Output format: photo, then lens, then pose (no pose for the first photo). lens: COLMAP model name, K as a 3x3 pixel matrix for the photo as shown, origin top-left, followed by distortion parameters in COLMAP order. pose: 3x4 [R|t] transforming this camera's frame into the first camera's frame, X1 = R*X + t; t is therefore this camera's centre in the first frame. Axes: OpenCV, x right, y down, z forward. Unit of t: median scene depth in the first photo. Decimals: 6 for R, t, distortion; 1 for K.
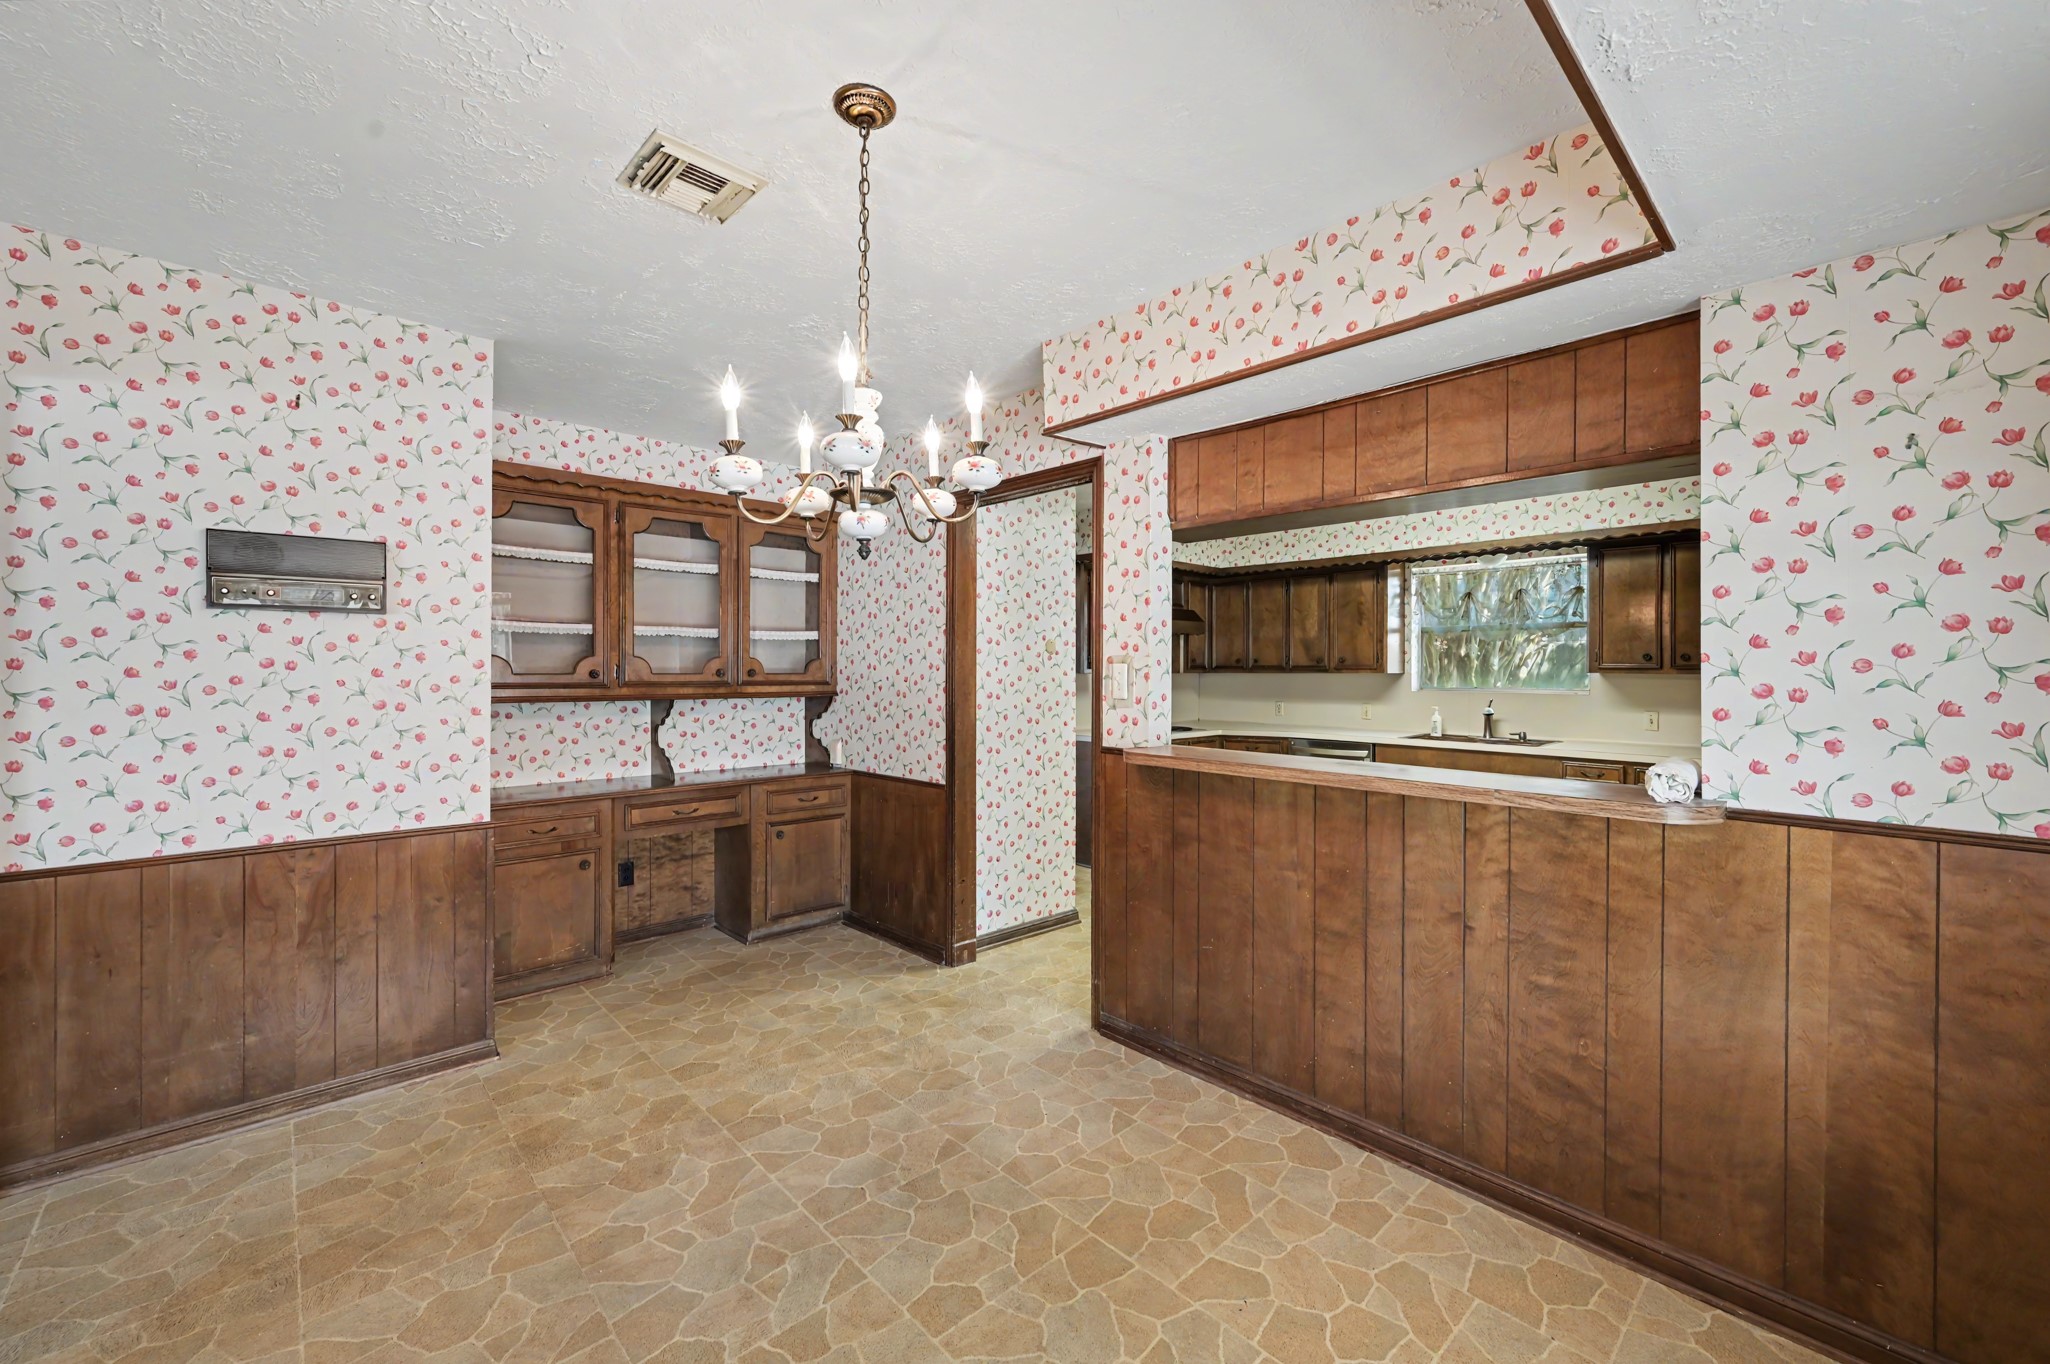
lens RADIAL K [[814.3, 0, 1025.5], [0, 814.3, 677.5], [0, 0, 1]] dist [0.000644, 0.000386]
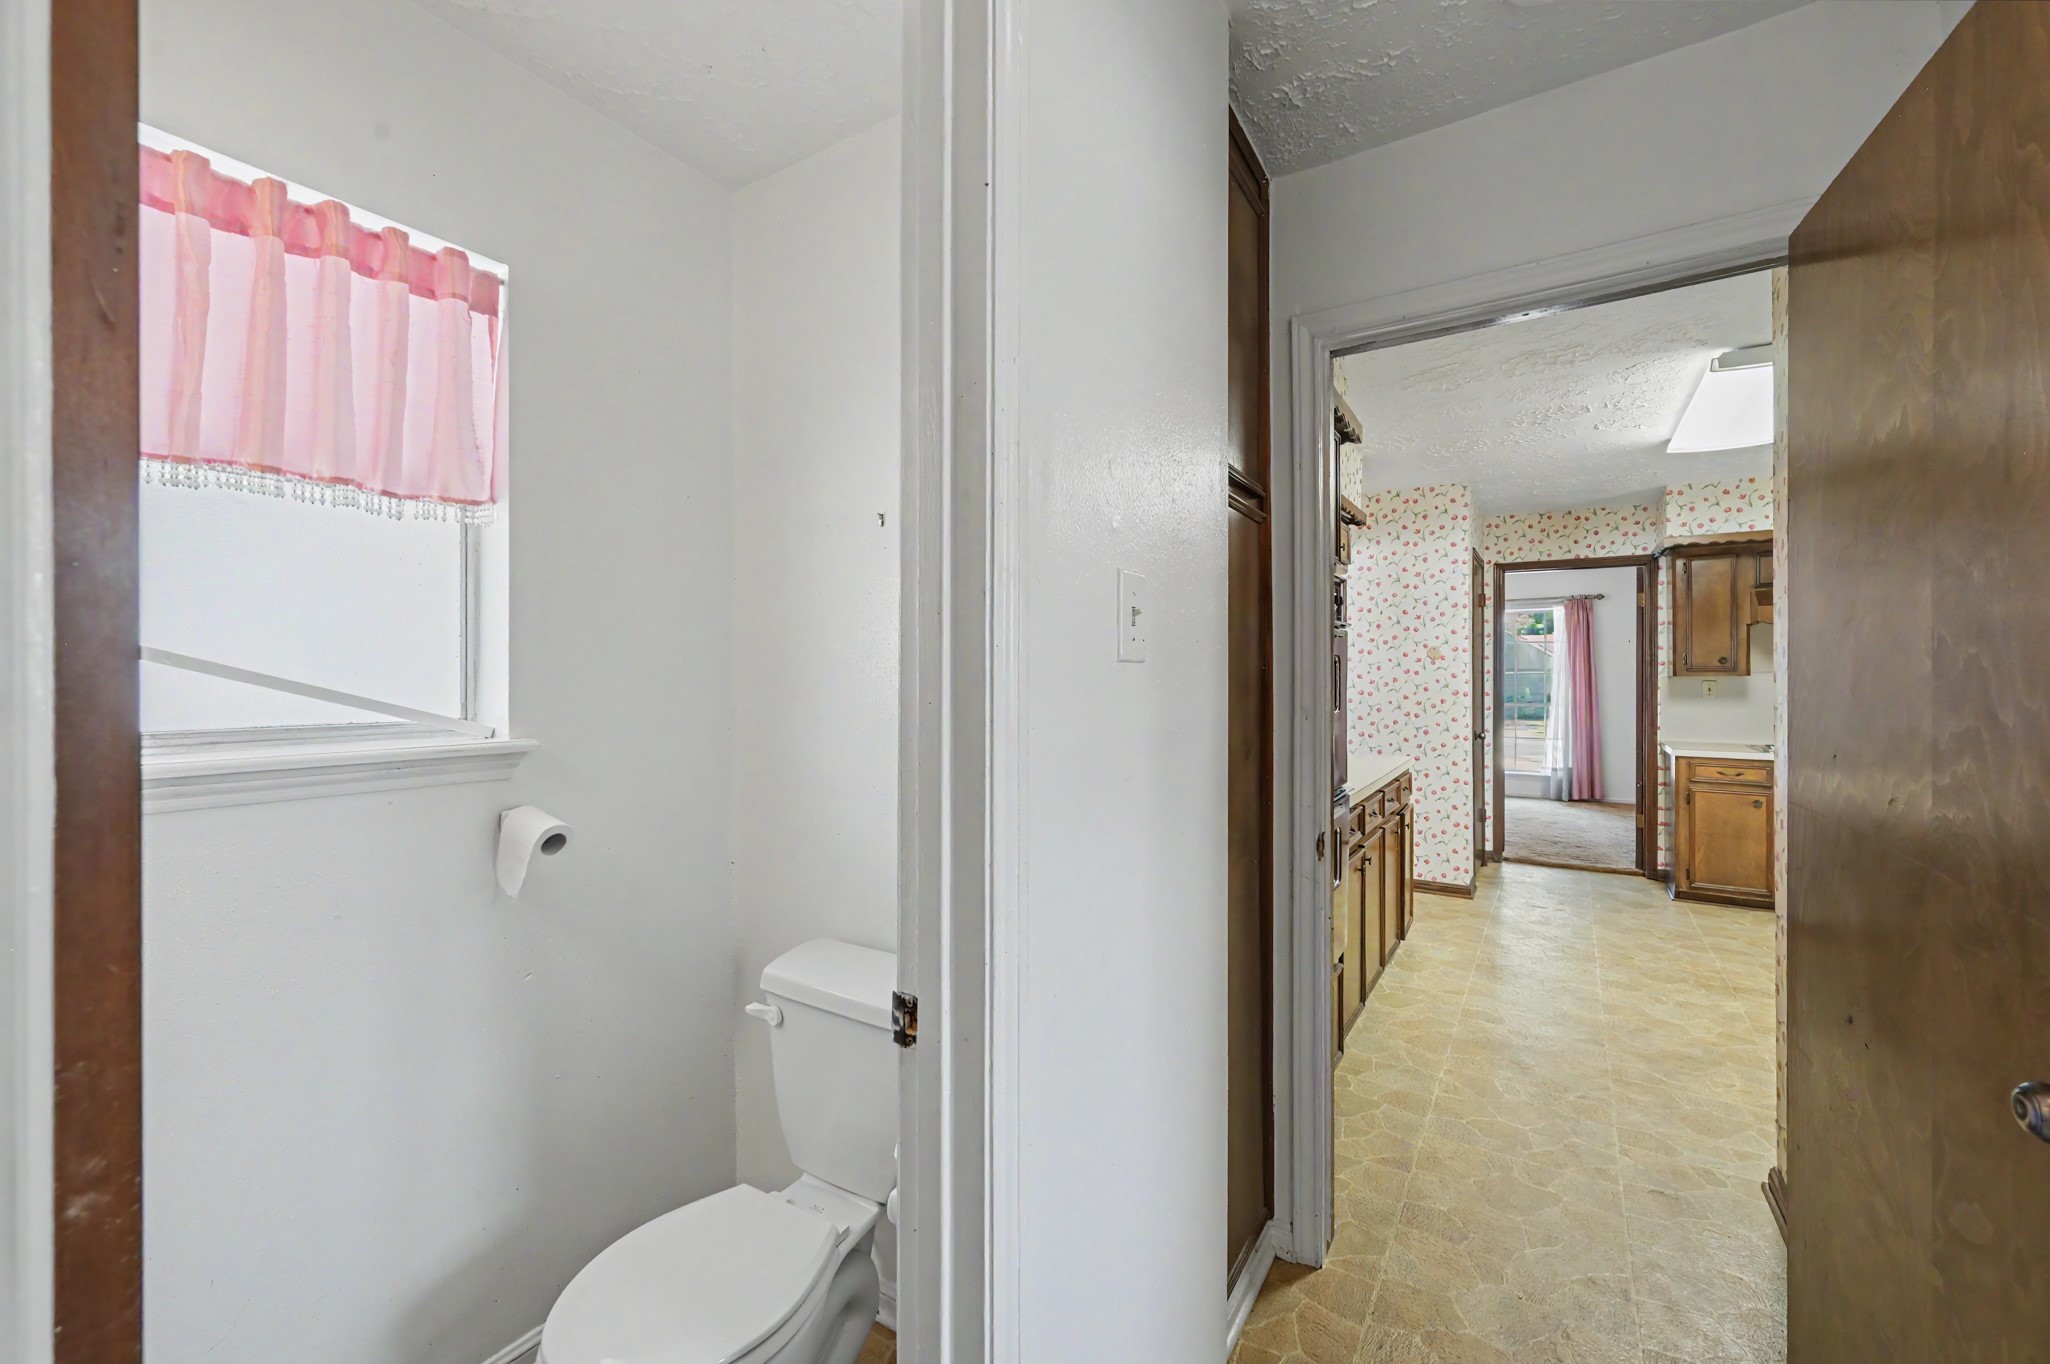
lens RADIAL K [[814.3, 0, 1024.8], [0, 814.3, 678.4], [0, 0, 1]] dist [0.000644, 0.000386]
pose [[0.241362, -0.009494, -0.970389, 1.029094], [0.000145, 0.999952, -0.009747, 0.010825], [0.970435, 0.002212, 0.241352, 0.140832]]
